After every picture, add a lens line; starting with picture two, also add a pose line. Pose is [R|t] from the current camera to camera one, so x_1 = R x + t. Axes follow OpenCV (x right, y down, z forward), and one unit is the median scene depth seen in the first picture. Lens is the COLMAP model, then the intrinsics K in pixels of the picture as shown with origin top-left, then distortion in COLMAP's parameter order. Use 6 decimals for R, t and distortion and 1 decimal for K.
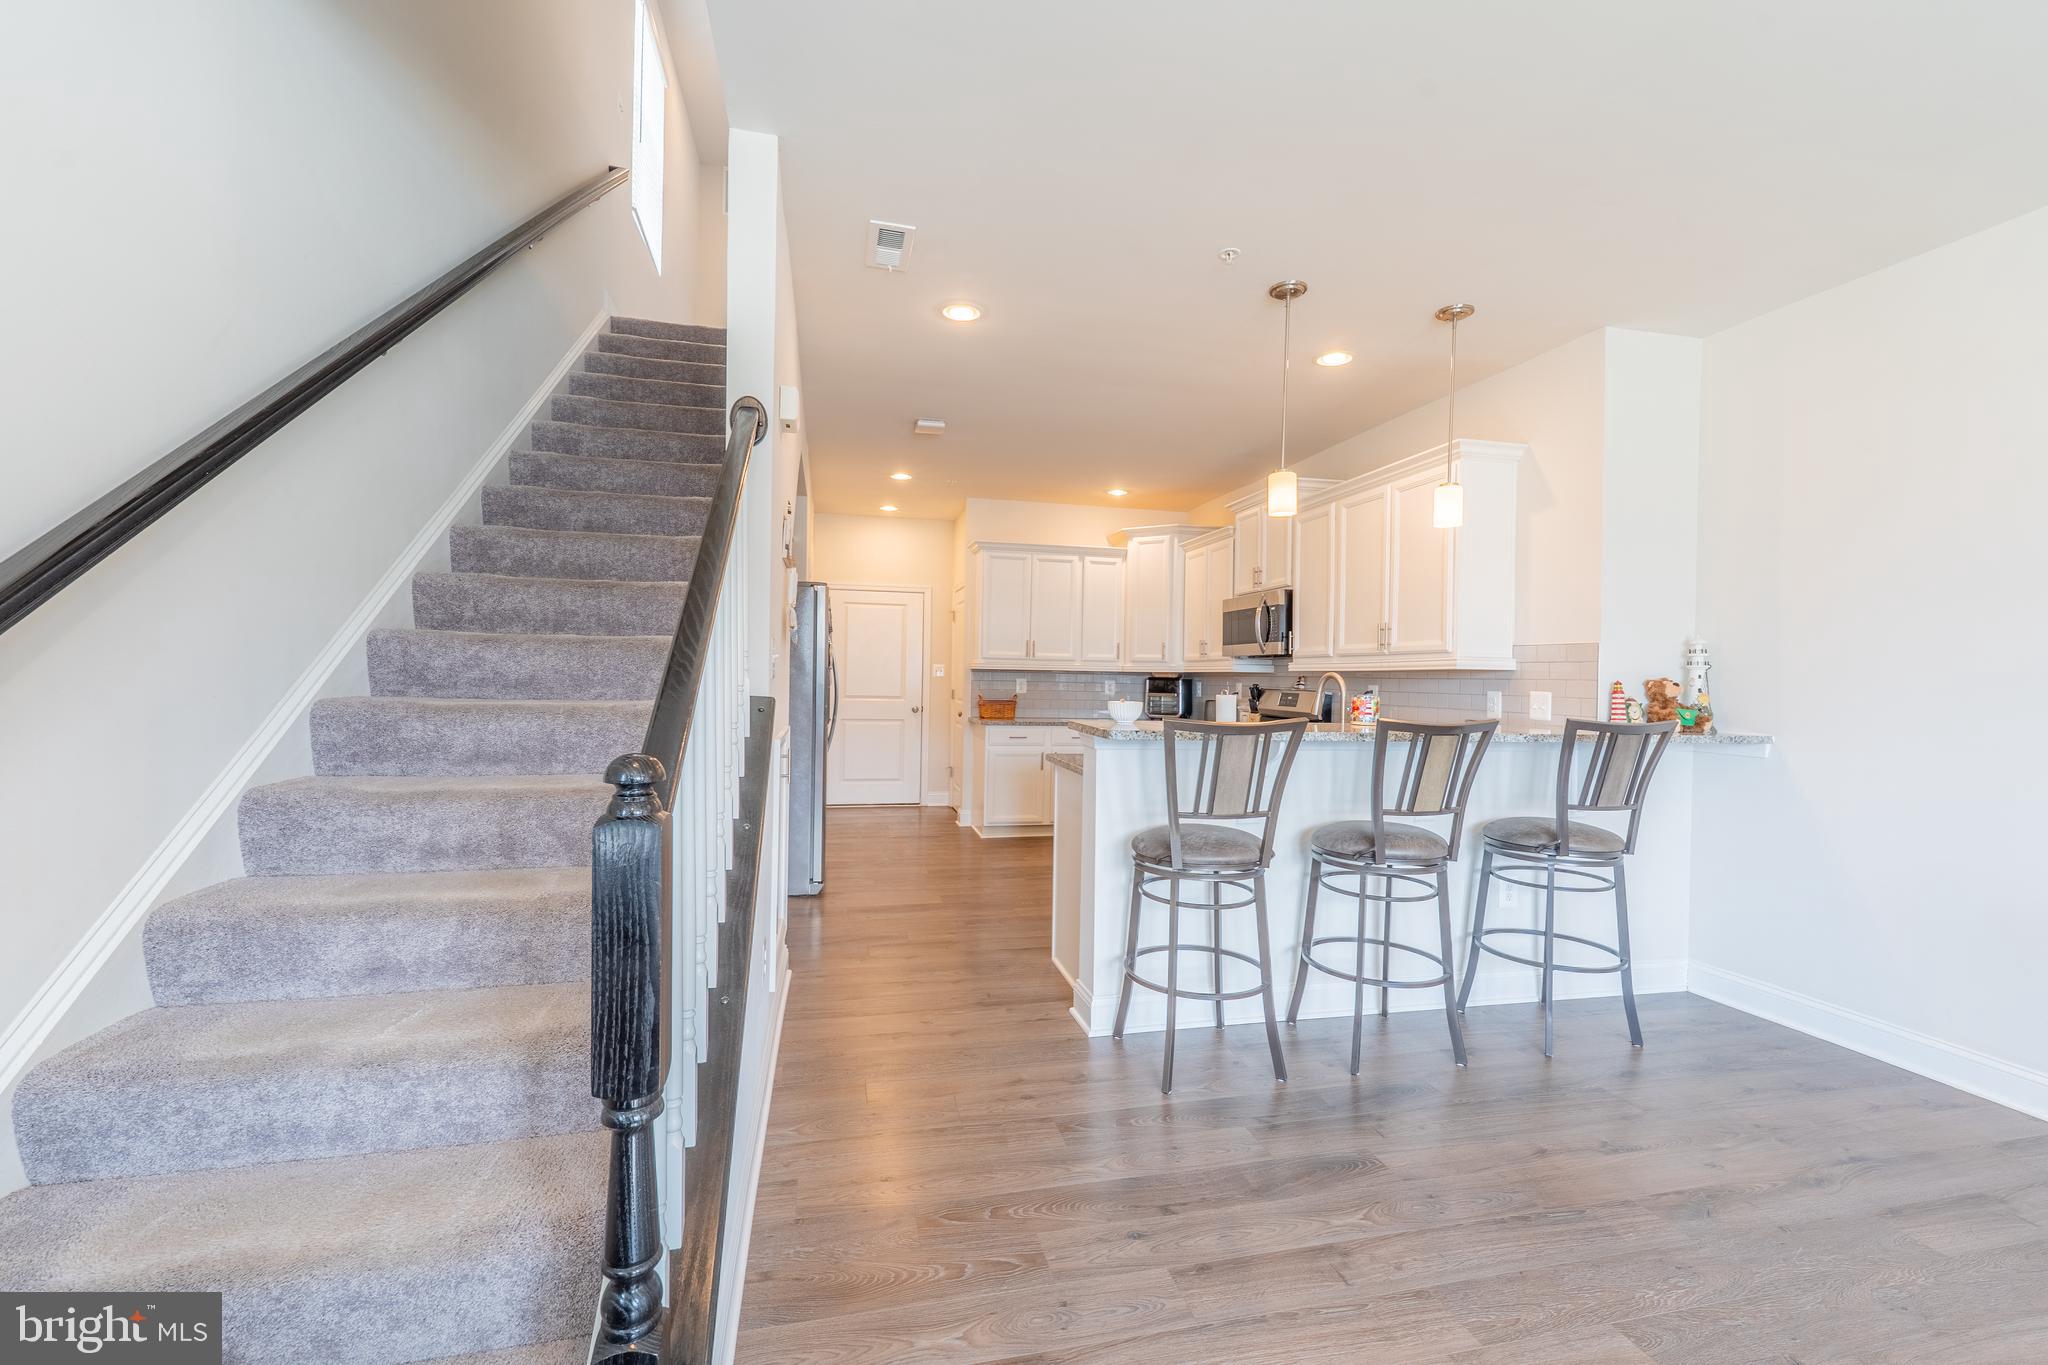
lens RADIAL K [[835.8, 0, 1023.3], [0, 835.8, 677.5], [0, 0, 1]] dist [0.000994, -0.001256]
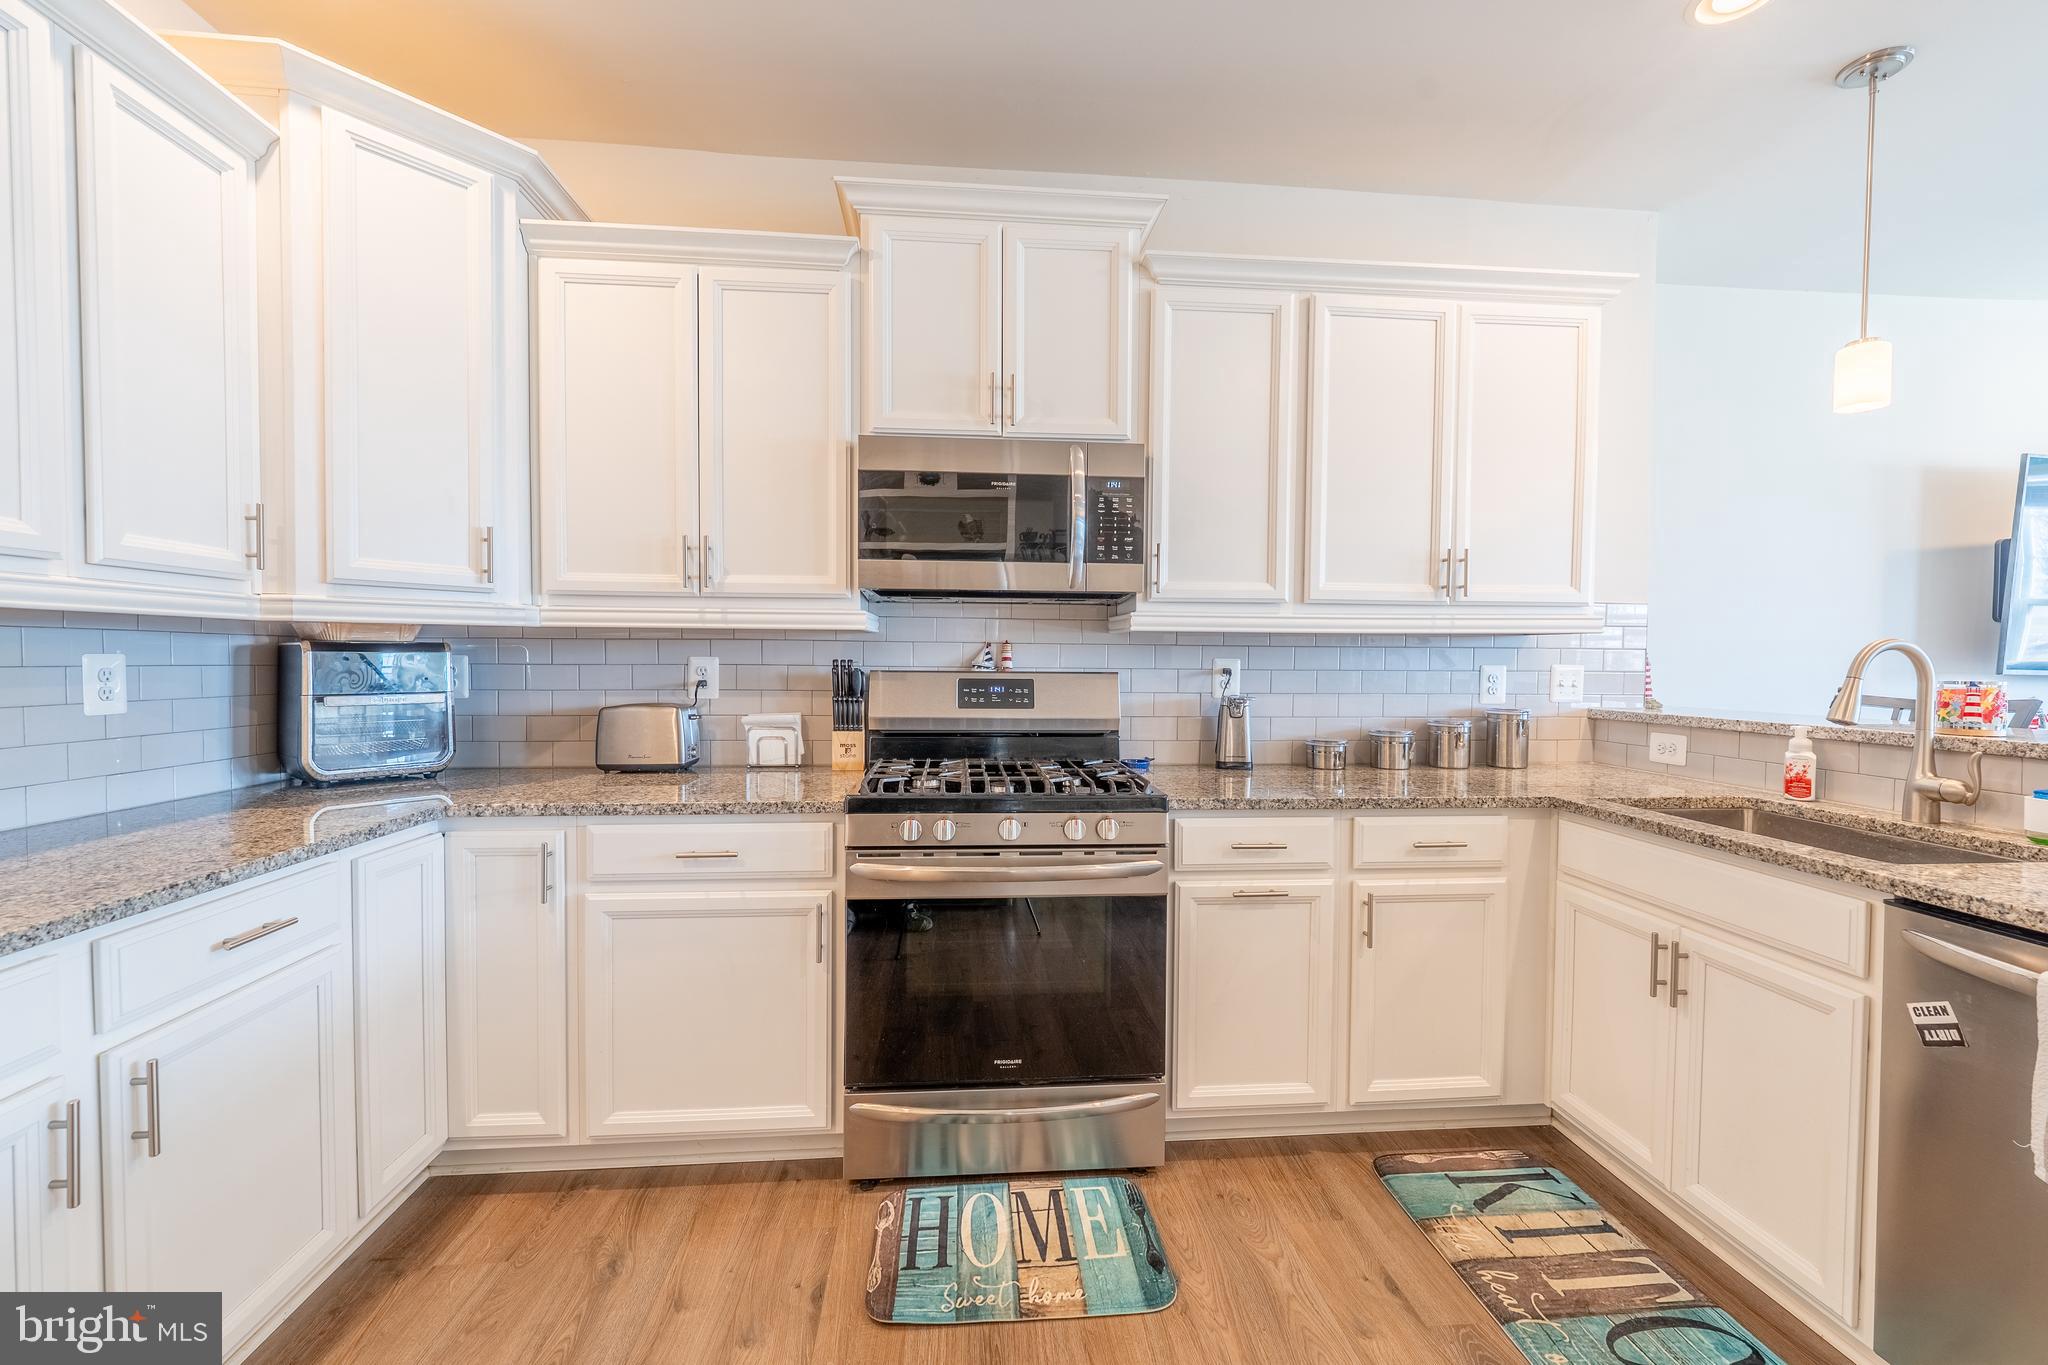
lens RADIAL K [[835.8, 0, 1024.5], [0, 835.8, 678.8], [0, 0, 1]] dist [0.000994, -0.001256]
pose [[0.135797, -0.044389, 0.989742, -0.182854], [-0.004220, 0.998961, 0.045382, -0.002560], [-0.990728, -0.010339, 0.135468, 1.310980]]
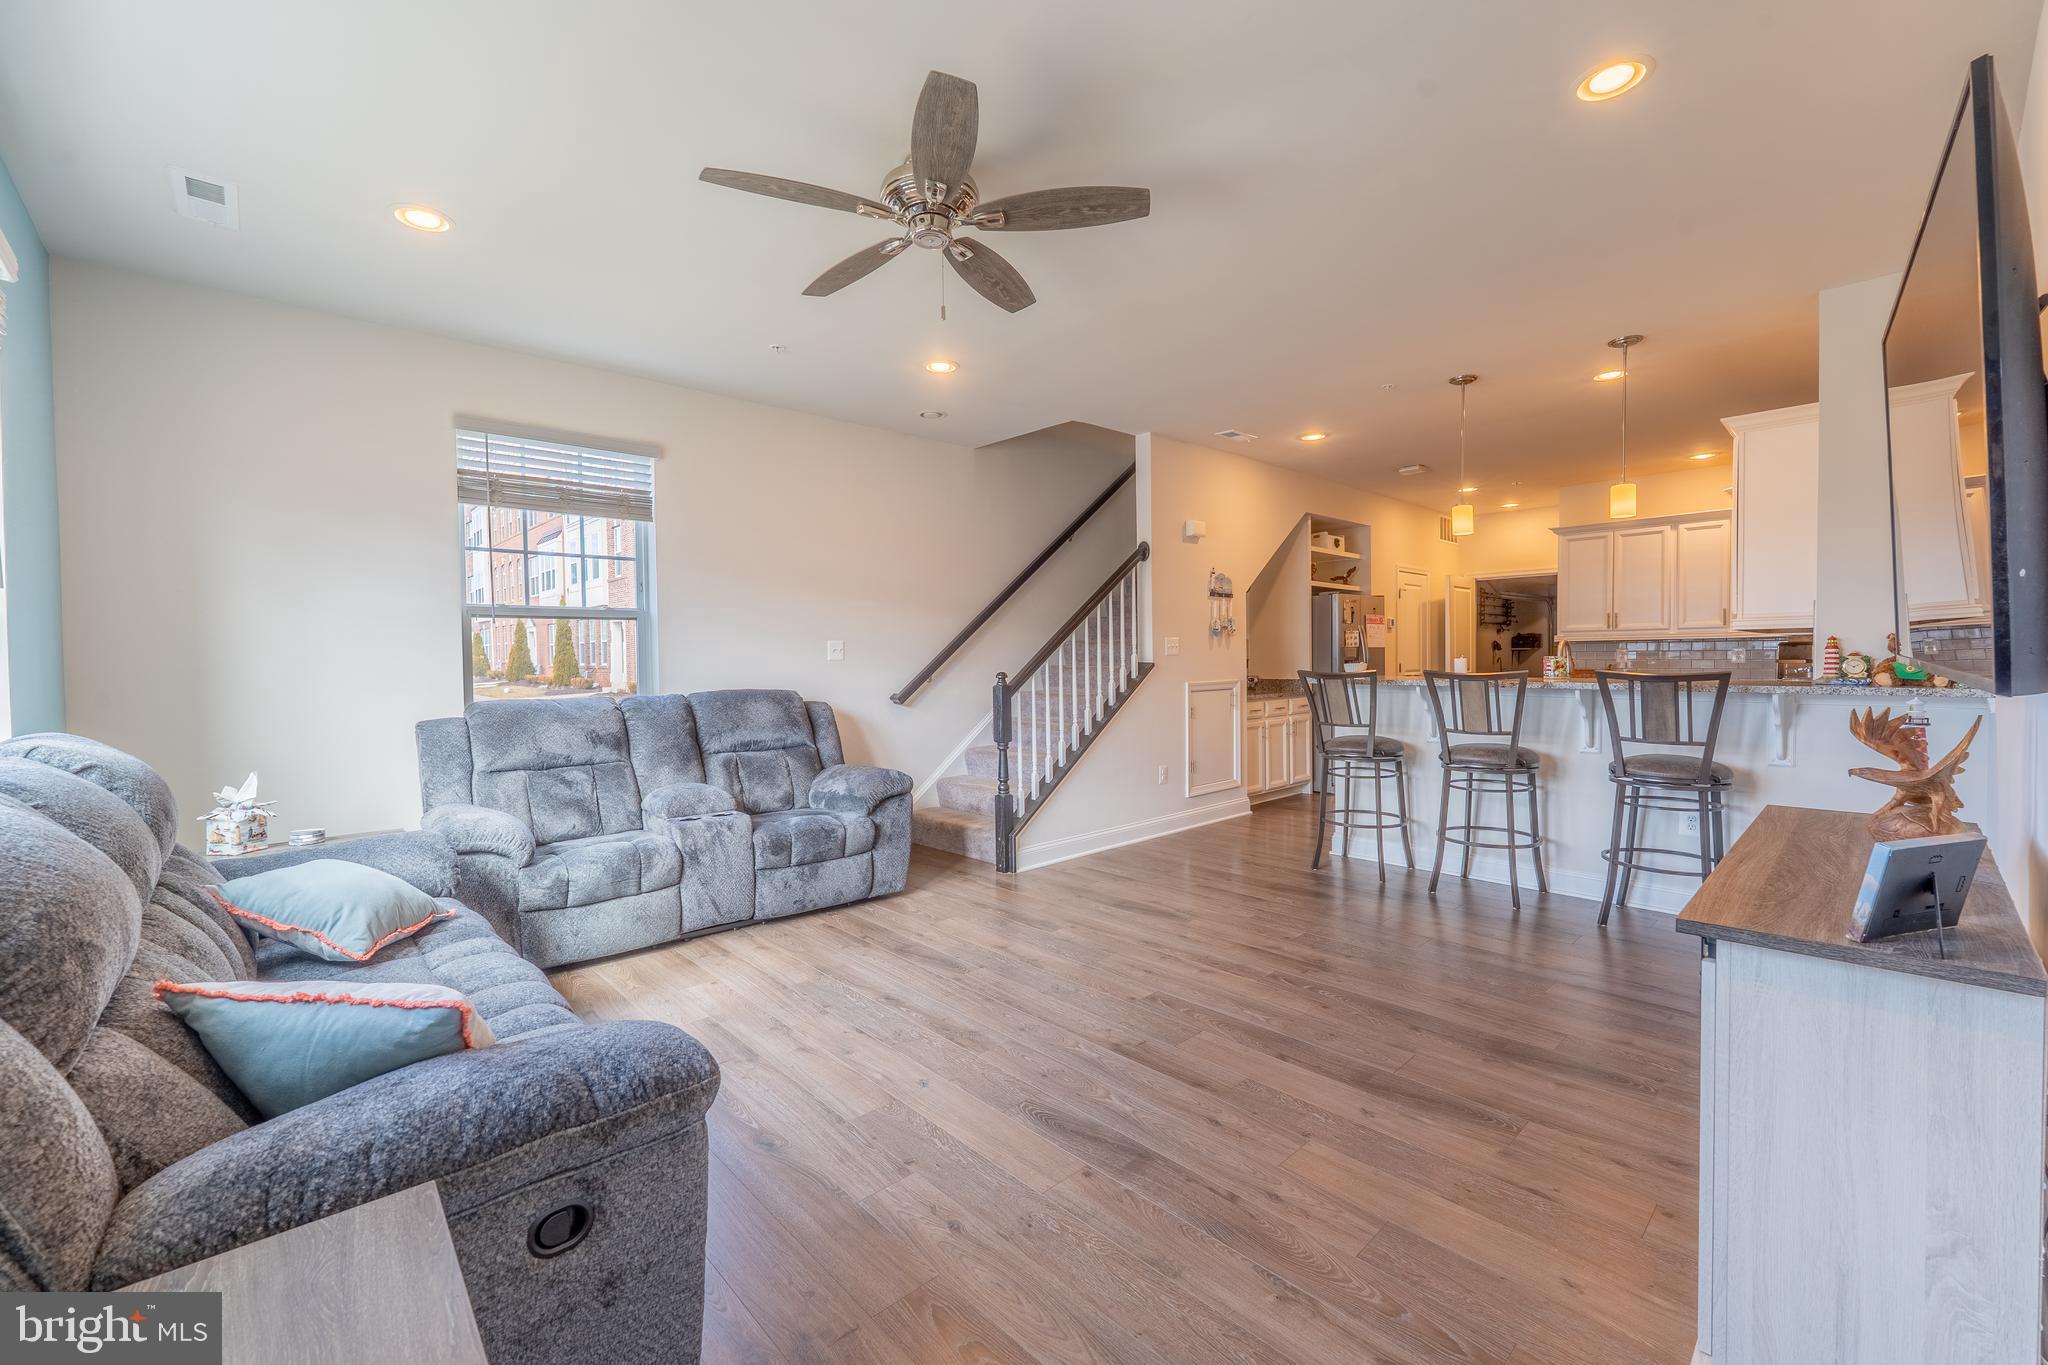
lens RADIAL K [[835.8, 0, 1025.3], [0, 835.8, 683.2], [0, 0, 1]] dist [0.000994, -0.001256]
pose [[0.502616, 0.001851, -0.864508, 0.963048], [0.022290, 0.999638, 0.015100, 0.022065], [0.864222, -0.026860, 0.502392, -0.325516]]
